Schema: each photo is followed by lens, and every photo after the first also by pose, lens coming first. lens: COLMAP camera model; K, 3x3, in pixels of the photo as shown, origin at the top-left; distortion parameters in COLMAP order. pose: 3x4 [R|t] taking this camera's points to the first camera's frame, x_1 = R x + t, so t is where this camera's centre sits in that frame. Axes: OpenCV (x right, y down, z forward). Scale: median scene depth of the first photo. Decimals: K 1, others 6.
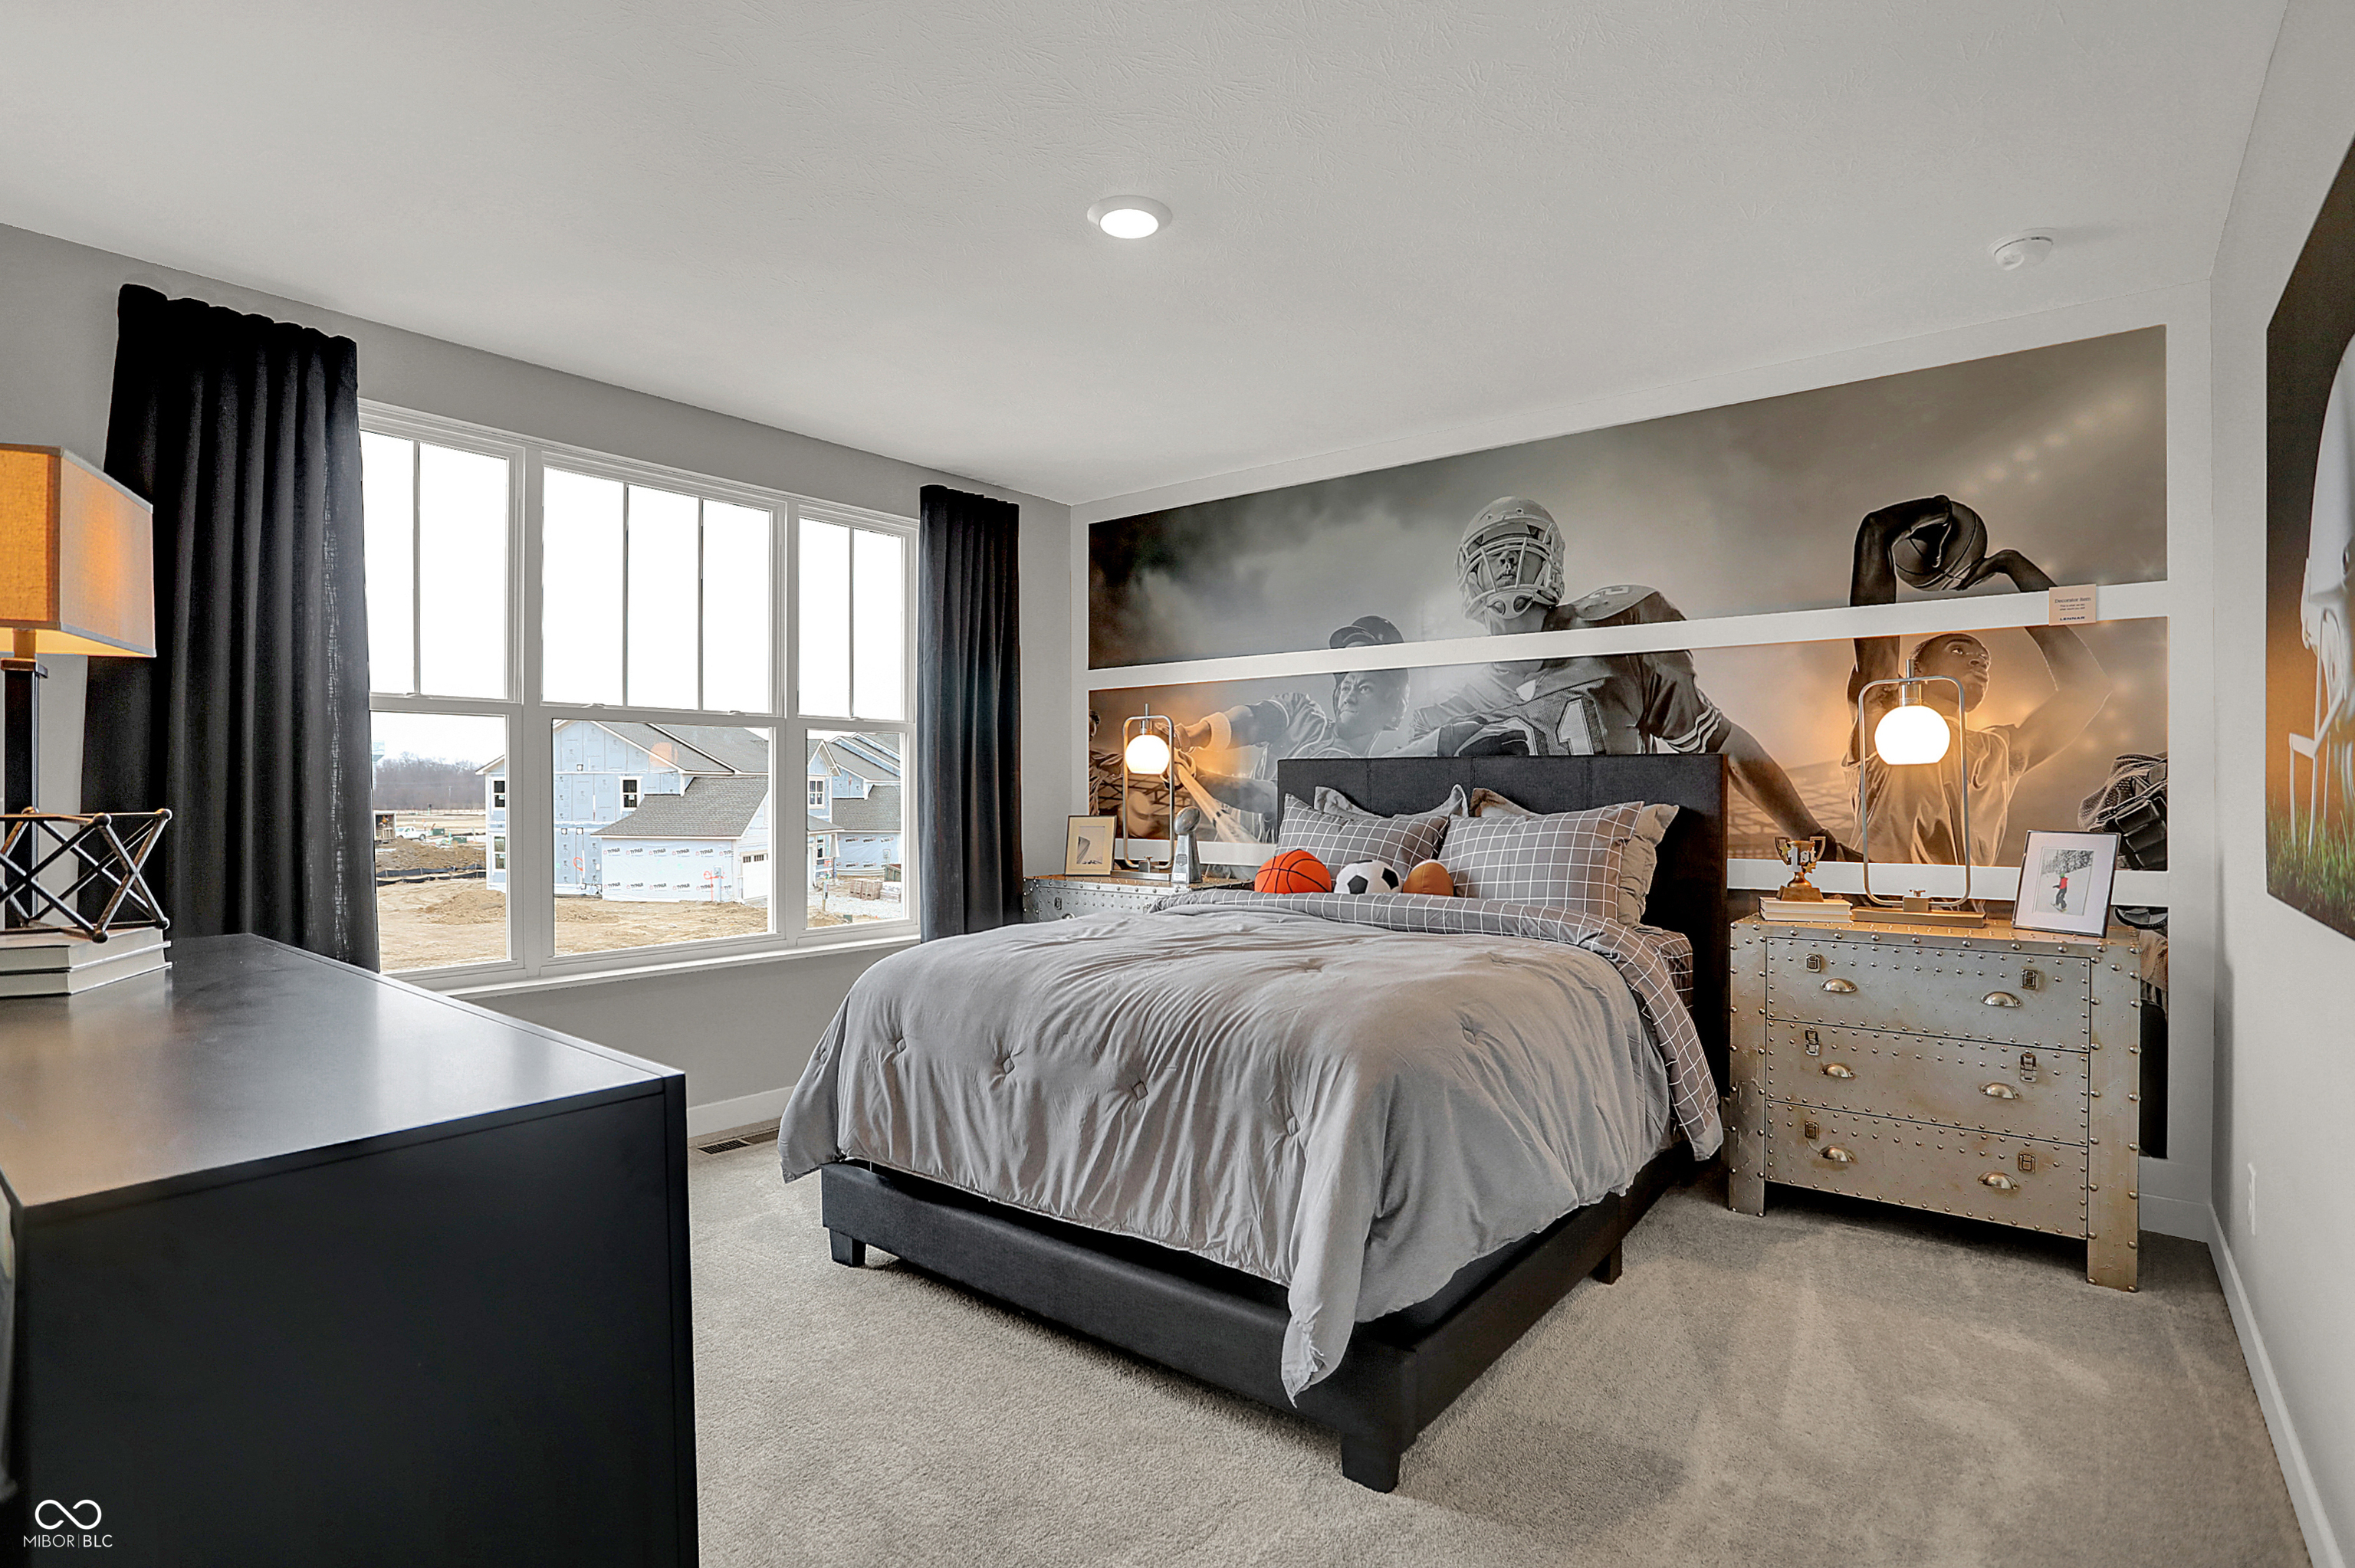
lens RADIAL K [[1154.7, 0, 1189.3], [0, 1154.7, 791.1], [0, 0, 1]] dist [-0.072272, 0.031922]
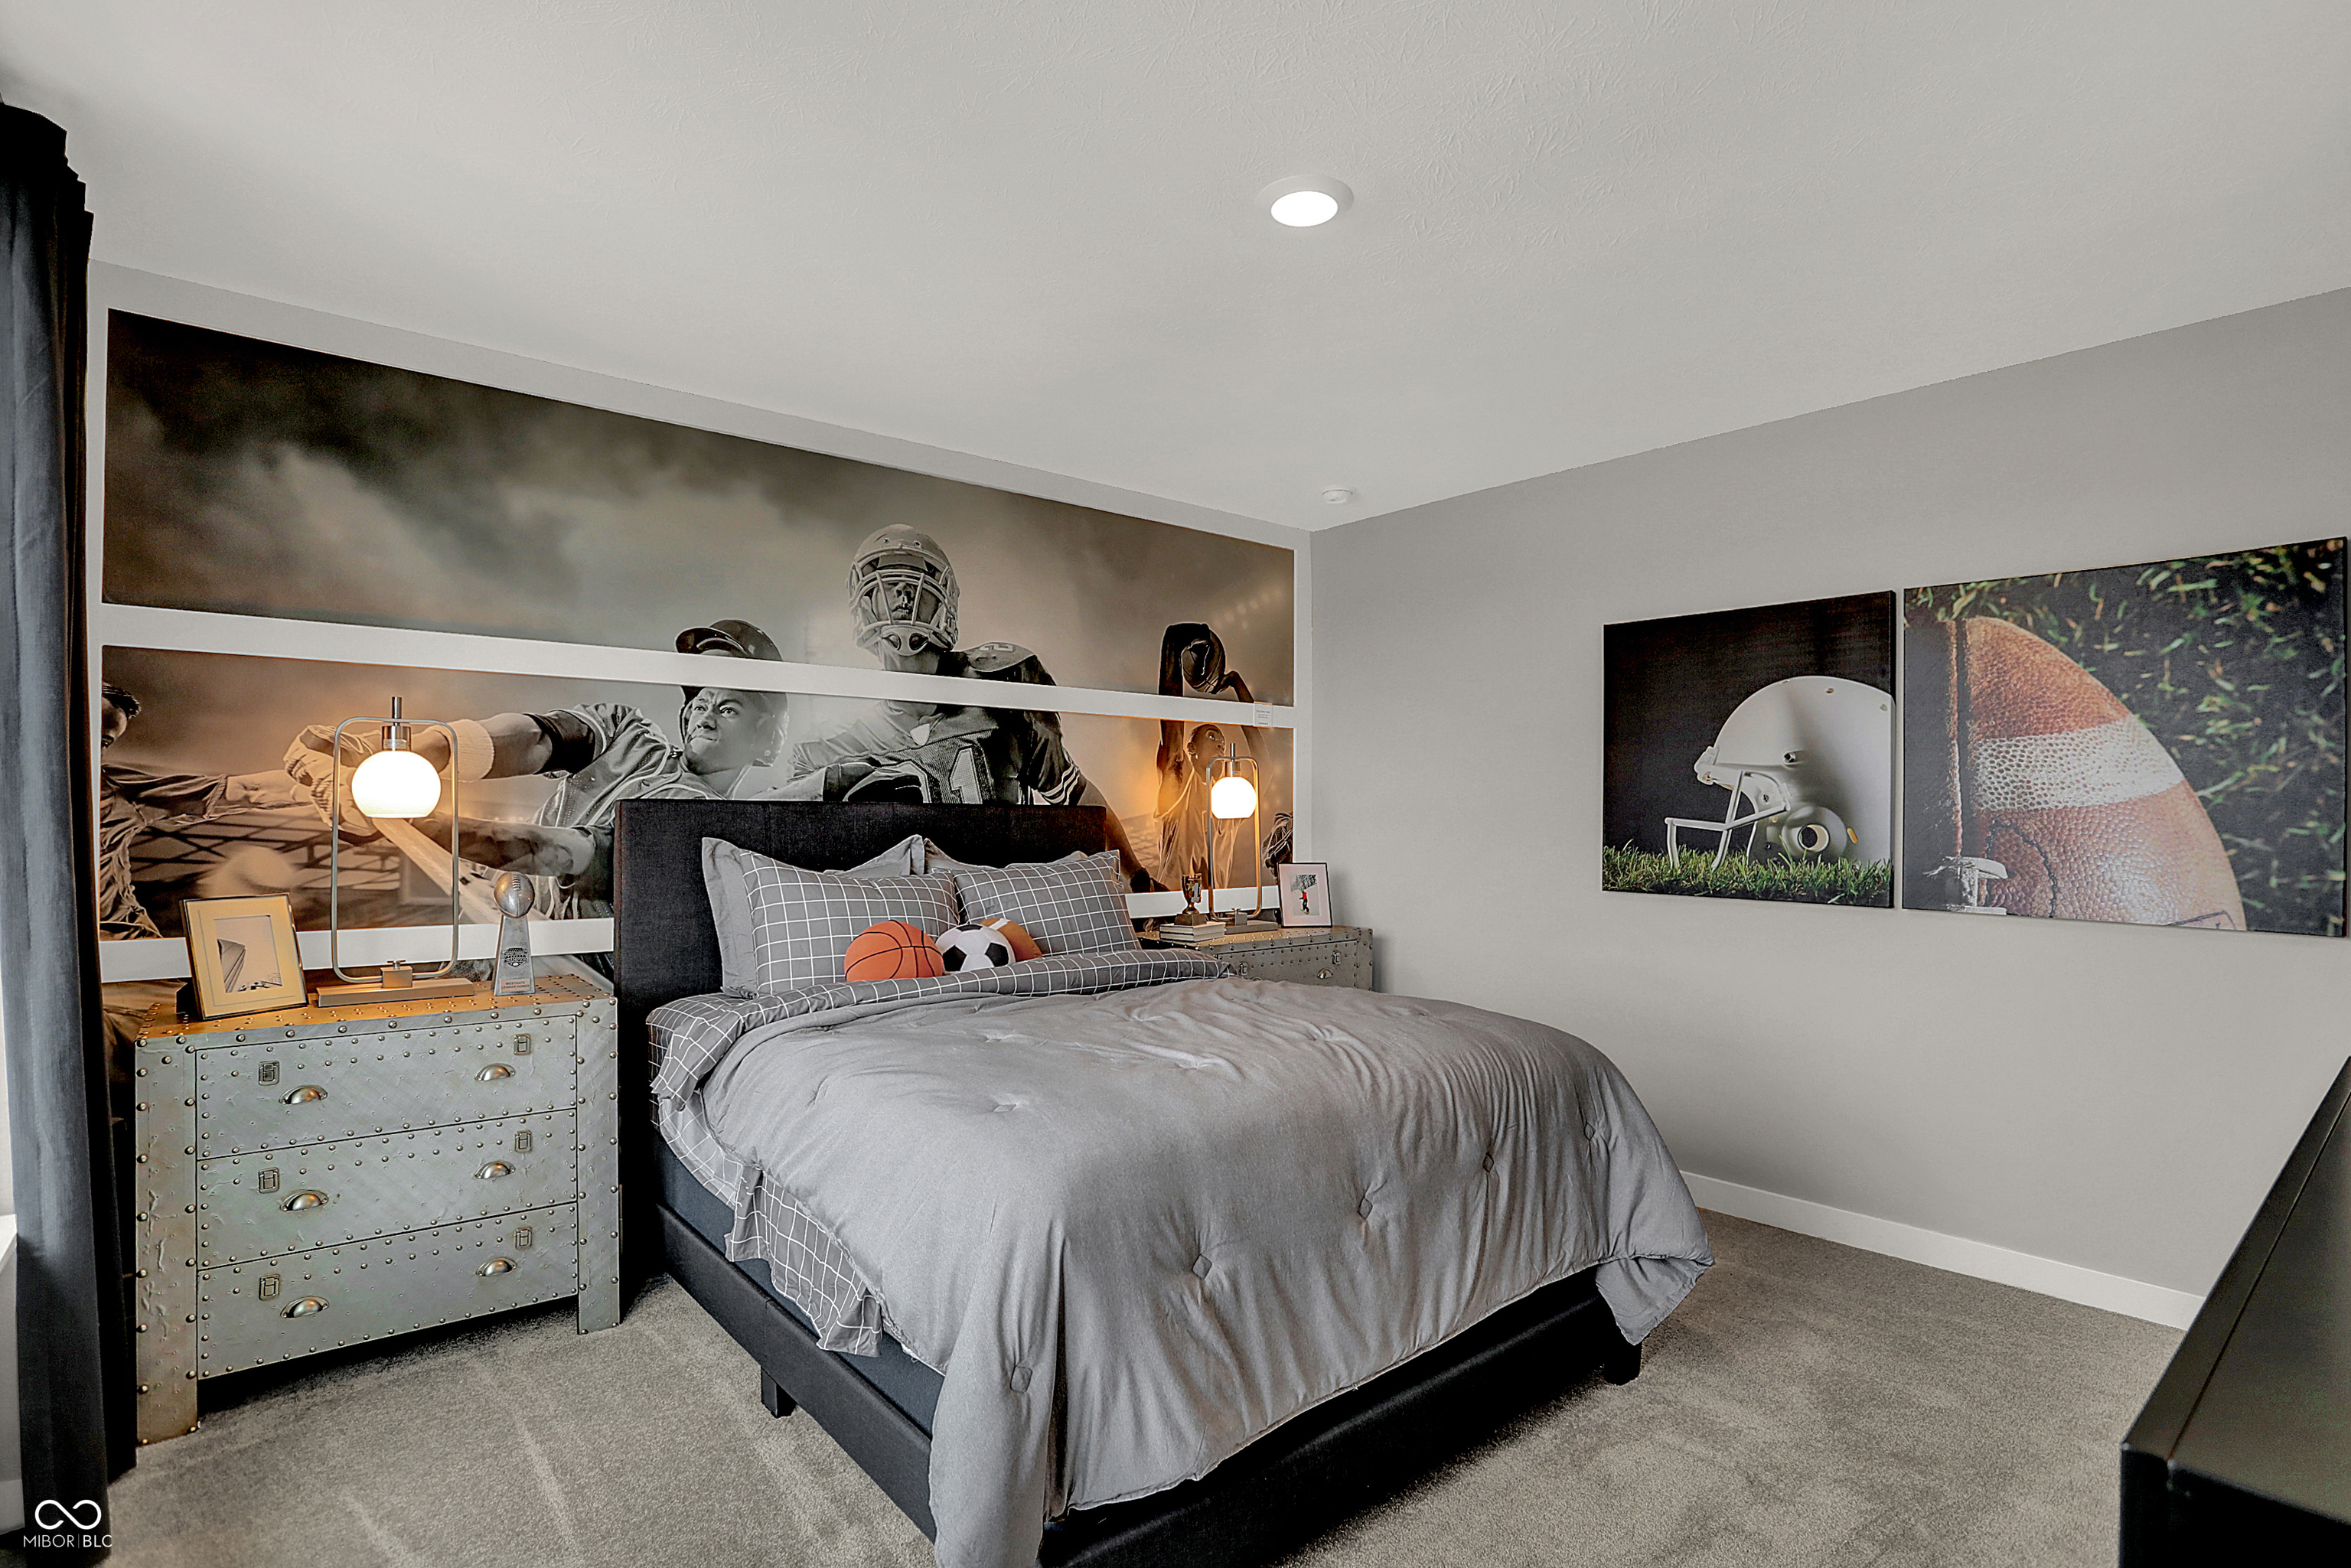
lens RADIAL K [[1152.9, 0, 1187.2], [0, 1152.9, 791.1], [0, 0, 1]] dist [-0.072272, 0.031922]
pose [[0.209472, 0.023358, 0.977536, -0.604020], [-0.002377, 0.999724, -0.023379, -0.019052], [-0.977812, 0.002573, 0.209470, 0.598608]]
